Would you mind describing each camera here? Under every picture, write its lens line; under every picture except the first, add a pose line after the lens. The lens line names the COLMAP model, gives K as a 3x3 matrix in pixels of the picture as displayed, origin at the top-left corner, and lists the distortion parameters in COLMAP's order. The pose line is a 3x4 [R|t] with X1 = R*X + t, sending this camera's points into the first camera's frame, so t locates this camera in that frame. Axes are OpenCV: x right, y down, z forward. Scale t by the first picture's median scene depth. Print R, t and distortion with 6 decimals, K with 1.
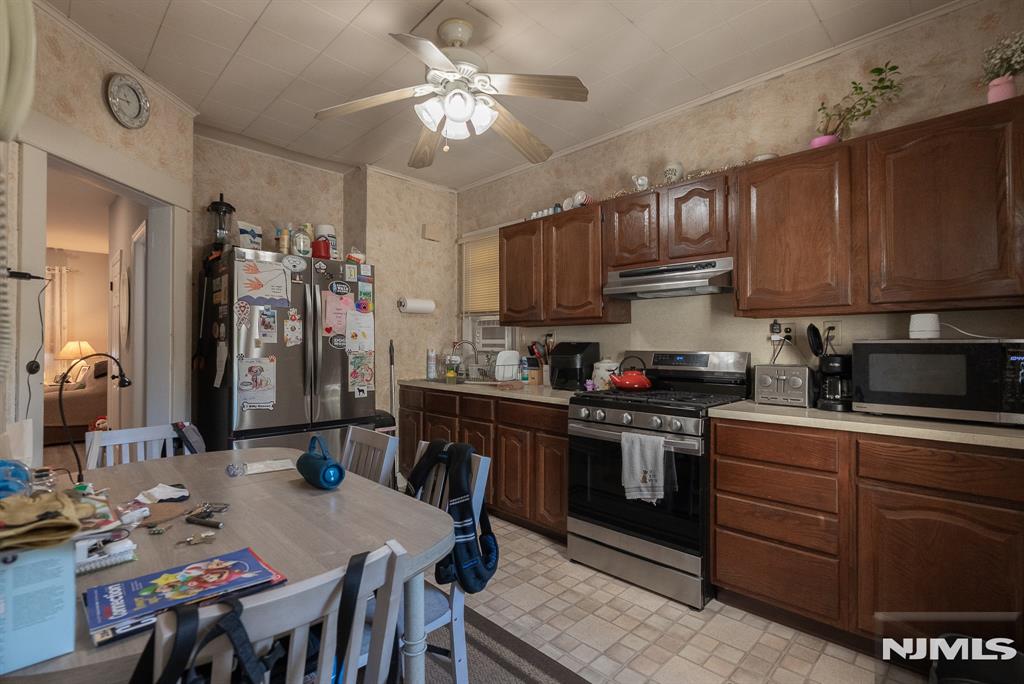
lens RADIAL K [[468.3, 0, 512.1], [0, 468.3, 340.1], [0, 0, 1]] dist [-0.000872, 0.000192]
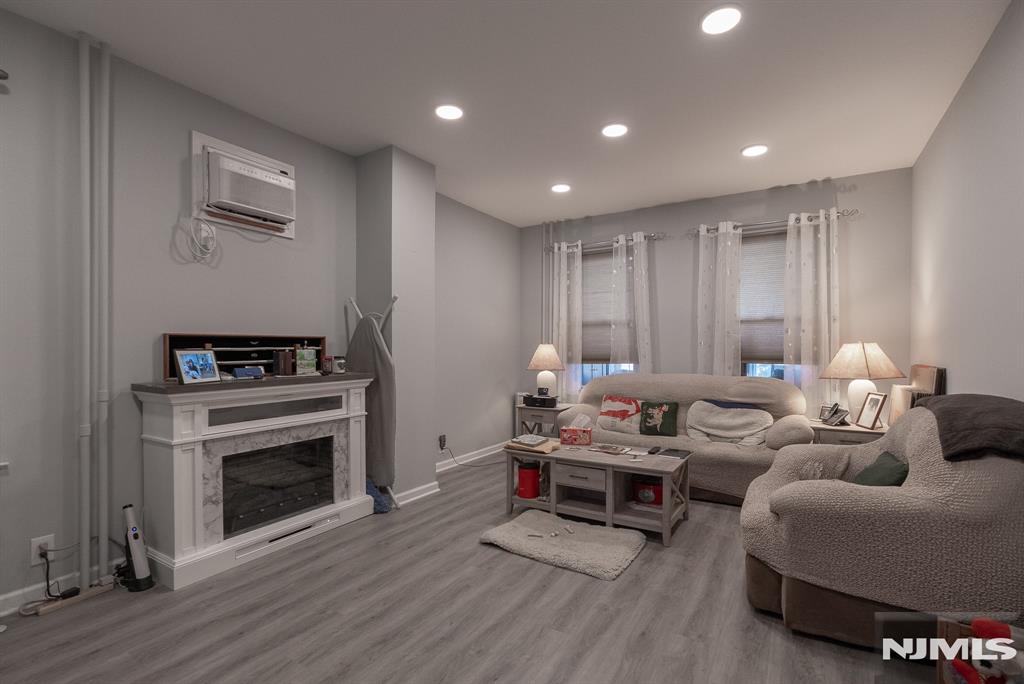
lens RADIAL K [[468.3, 0, 512.5], [0, 468.3, 348.7], [0, 0, 1]] dist [-0.000872, 0.000192]
pose [[0.221635, -0.006742, -0.975106, -0.507497], [0.006413, 0.999965, -0.005456, 0.008949], [0.975109, -0.005044, 0.221670, 0.511939]]
